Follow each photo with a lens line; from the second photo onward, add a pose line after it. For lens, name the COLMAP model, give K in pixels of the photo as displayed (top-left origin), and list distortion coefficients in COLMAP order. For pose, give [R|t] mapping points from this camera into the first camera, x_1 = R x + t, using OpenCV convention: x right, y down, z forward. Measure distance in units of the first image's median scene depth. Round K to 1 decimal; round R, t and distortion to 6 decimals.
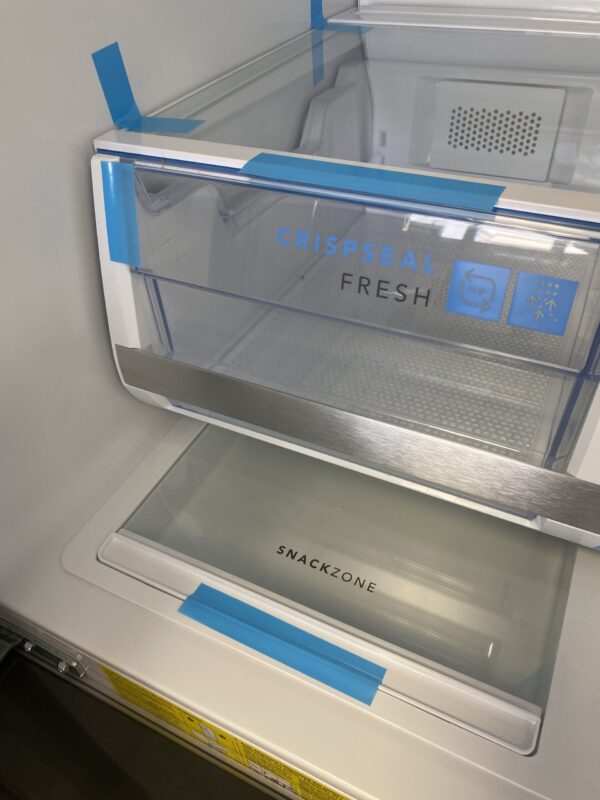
lens RADIAL K [[606.6, 0, 299.7], [0, 606.6, 399.8], [0, 0, 1]] dist [0.020598, -0.014584]
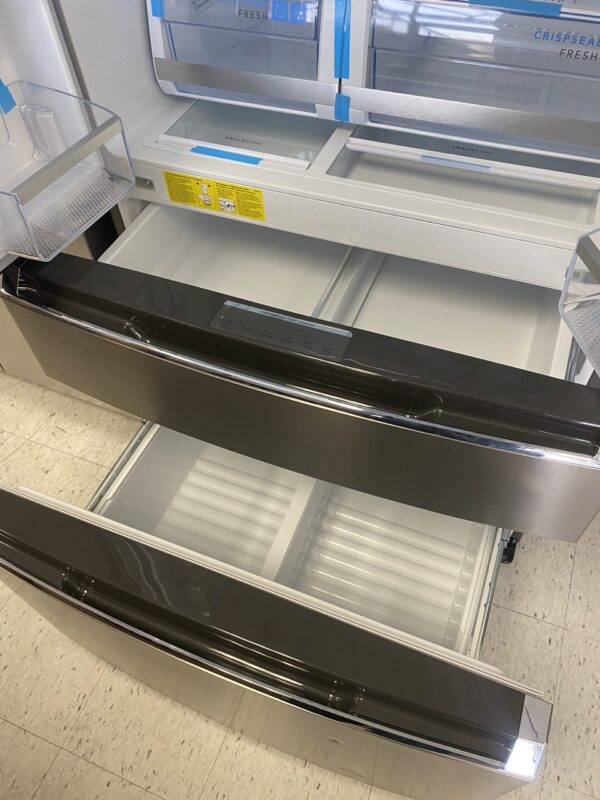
lens RADIAL K [[606.6, 0, 308.1], [0, 606.6, 402.6], [0, 0, 1]] dist [0.020598, -0.014584]
pose [[0.996376, -0.059692, 0.060598, 0.093099], [0.049733, 0.986772, 0.154296, 1.016506], [-0.069007, -0.150723, 0.986165, -1.839974]]
